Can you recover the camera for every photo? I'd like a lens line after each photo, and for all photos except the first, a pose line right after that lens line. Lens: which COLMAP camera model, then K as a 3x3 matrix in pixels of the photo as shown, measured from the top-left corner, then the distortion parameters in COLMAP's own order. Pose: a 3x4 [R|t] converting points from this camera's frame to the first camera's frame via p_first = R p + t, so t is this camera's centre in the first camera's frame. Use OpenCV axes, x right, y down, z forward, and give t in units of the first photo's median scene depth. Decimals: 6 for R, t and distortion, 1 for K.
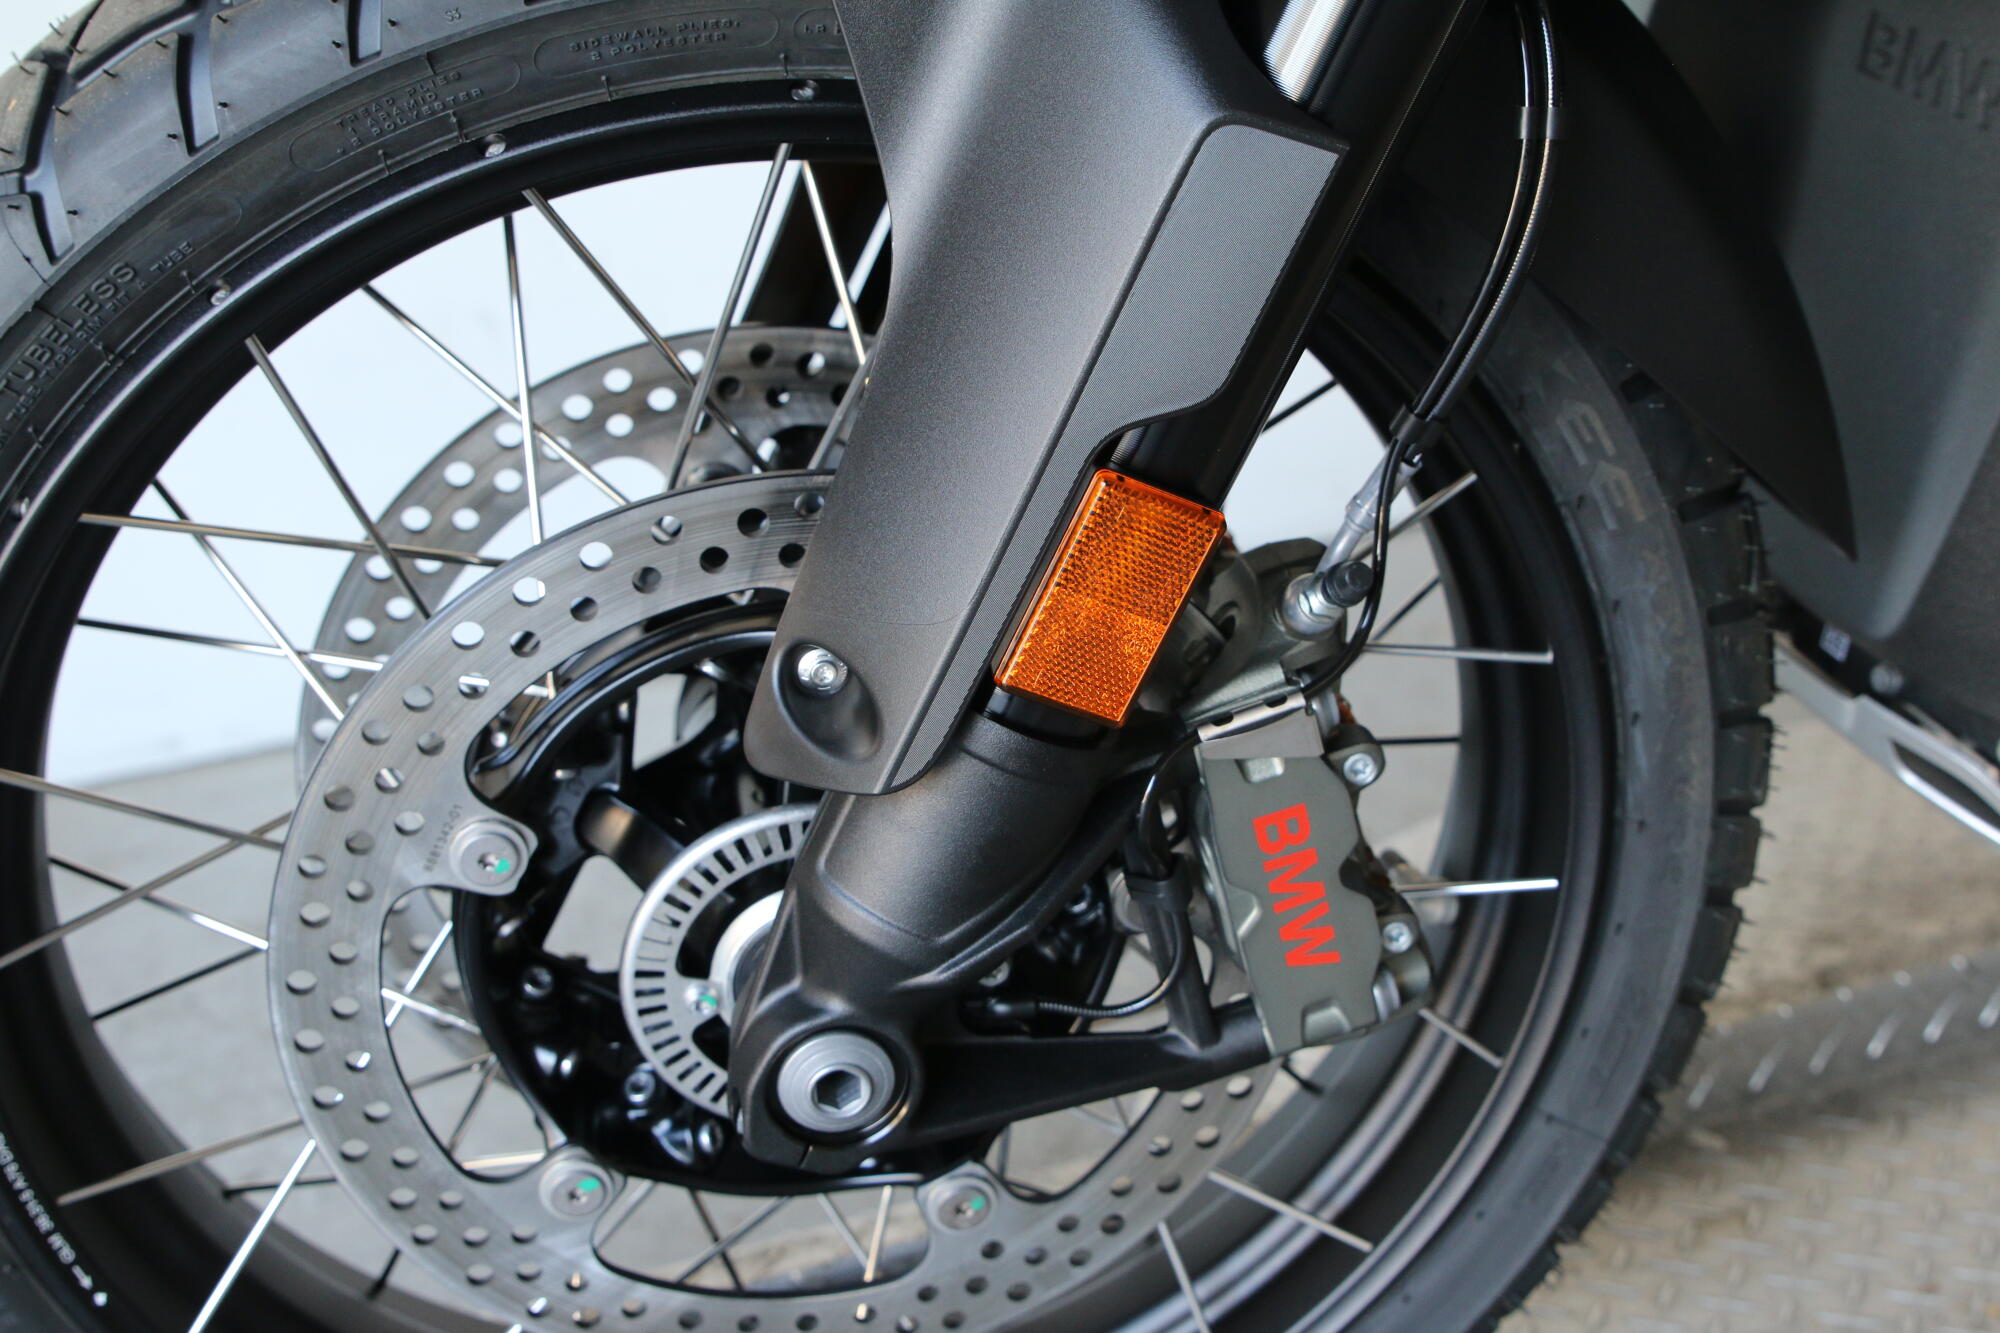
lens RADIAL K [[2493.9, 0, 985.6], [0, 2493.9, 664.6], [0, 0, 1]] dist [-0.076583, 0.000000]
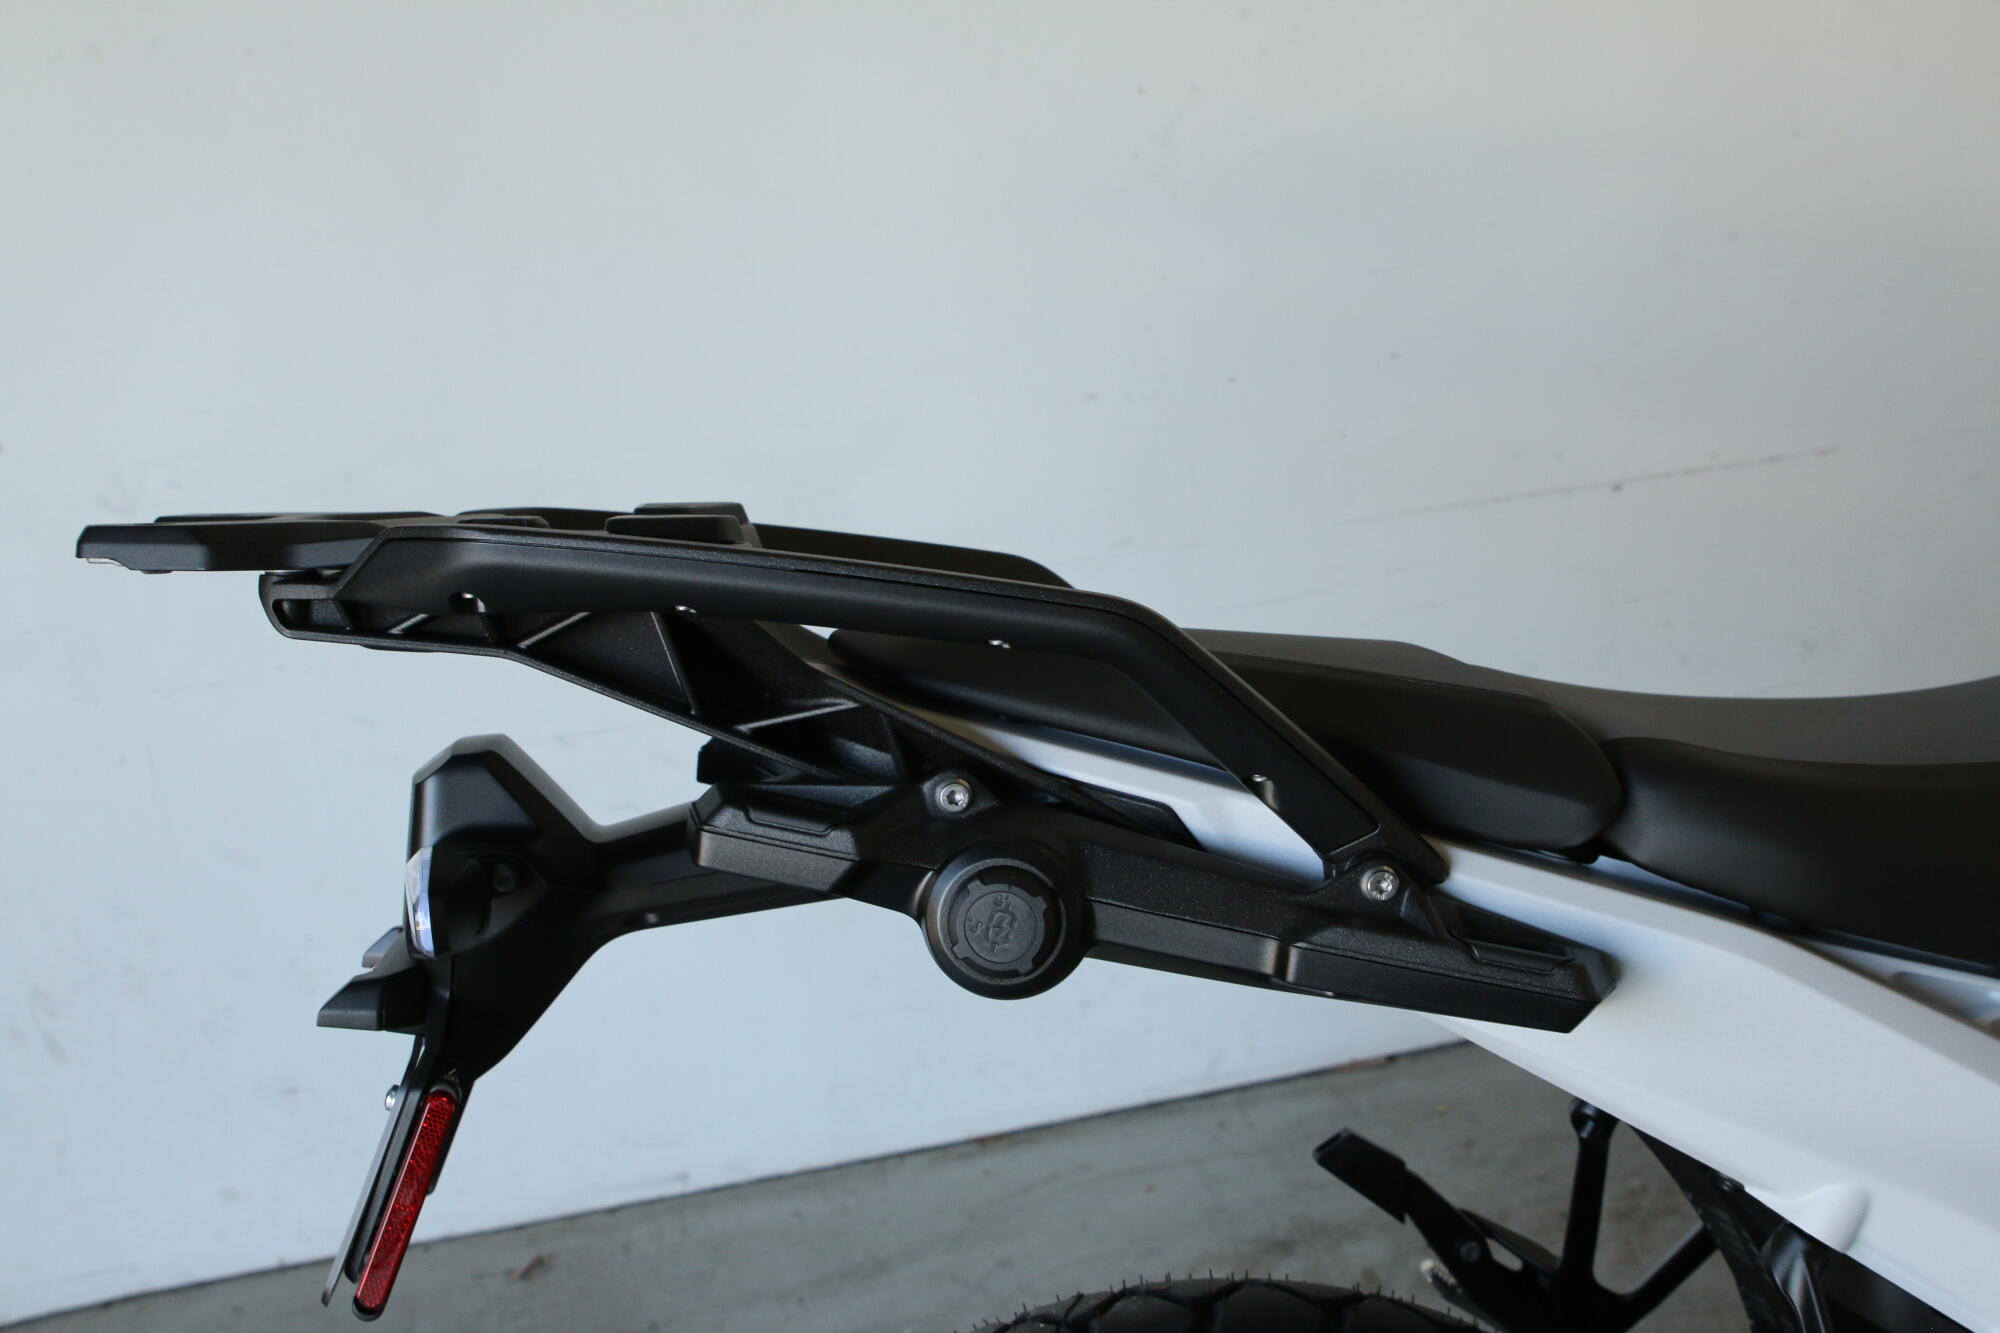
lens RADIAL K [[2493.9, 0, 999.8], [0, 2493.9, 661.7], [0, 0, 1]] dist [-0.076583, 0.000000]
pose [[0.982658, 0.070741, -0.171400, -0.002548], [-0.057121, 0.994899, 0.083141, -1.119027], [0.176407, -0.071909, 0.981687, -0.353747]]
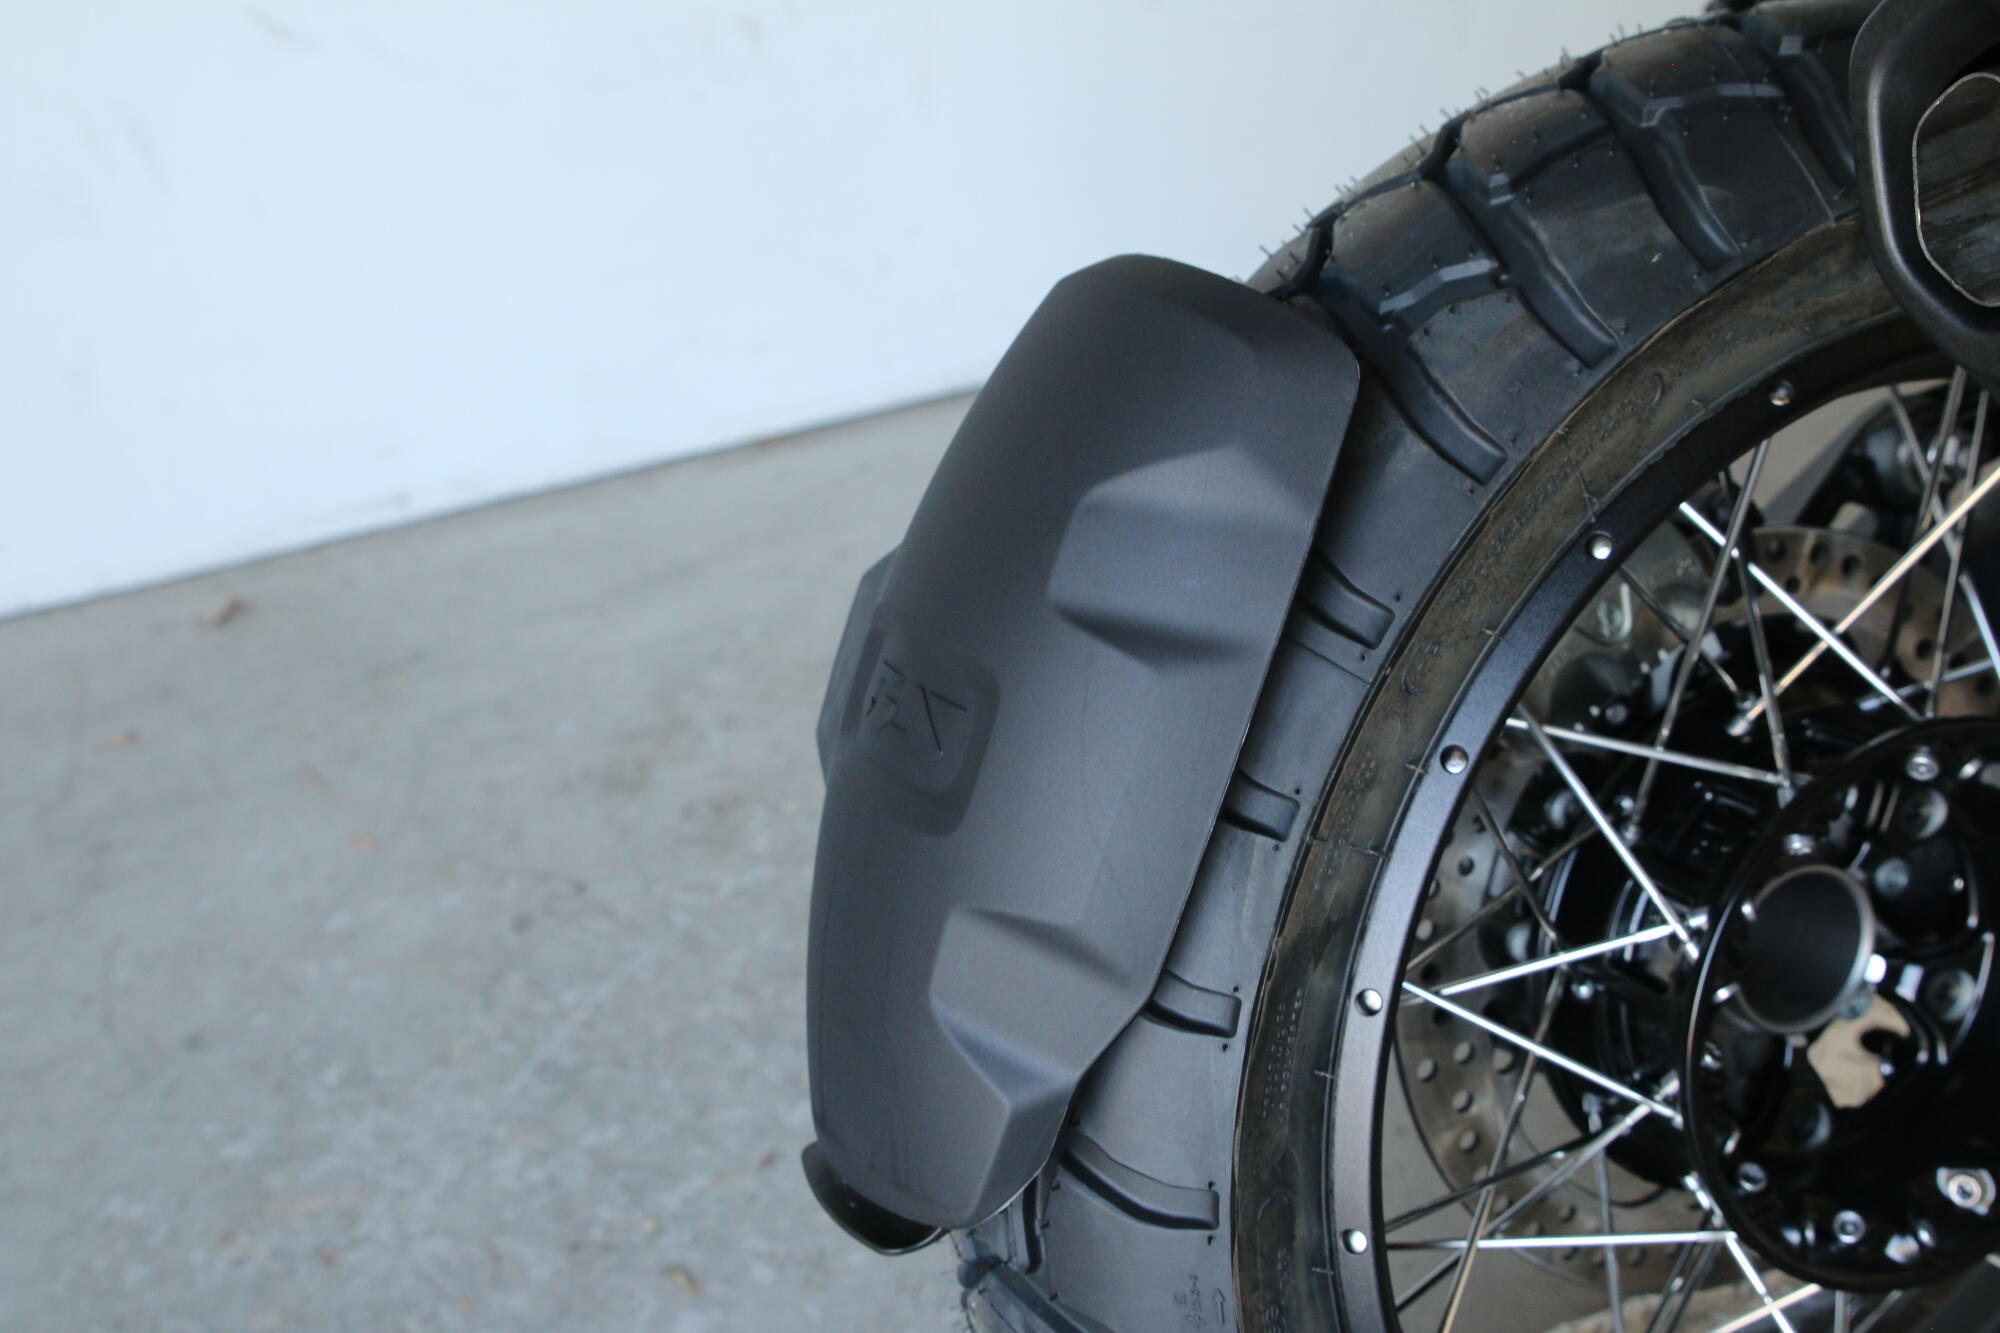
lens RADIAL K [[2493.9, 0, 981.9], [0, 2493.9, 647.7], [0, 0, 1]] dist [-0.076583, 0.000000]
pose [[0.996528, 0.013749, 0.082113, -0.681227], [-0.030760, 0.977291, 0.209659, -0.401392], [-0.077366, -0.211457, 0.974321, 0.305079]]
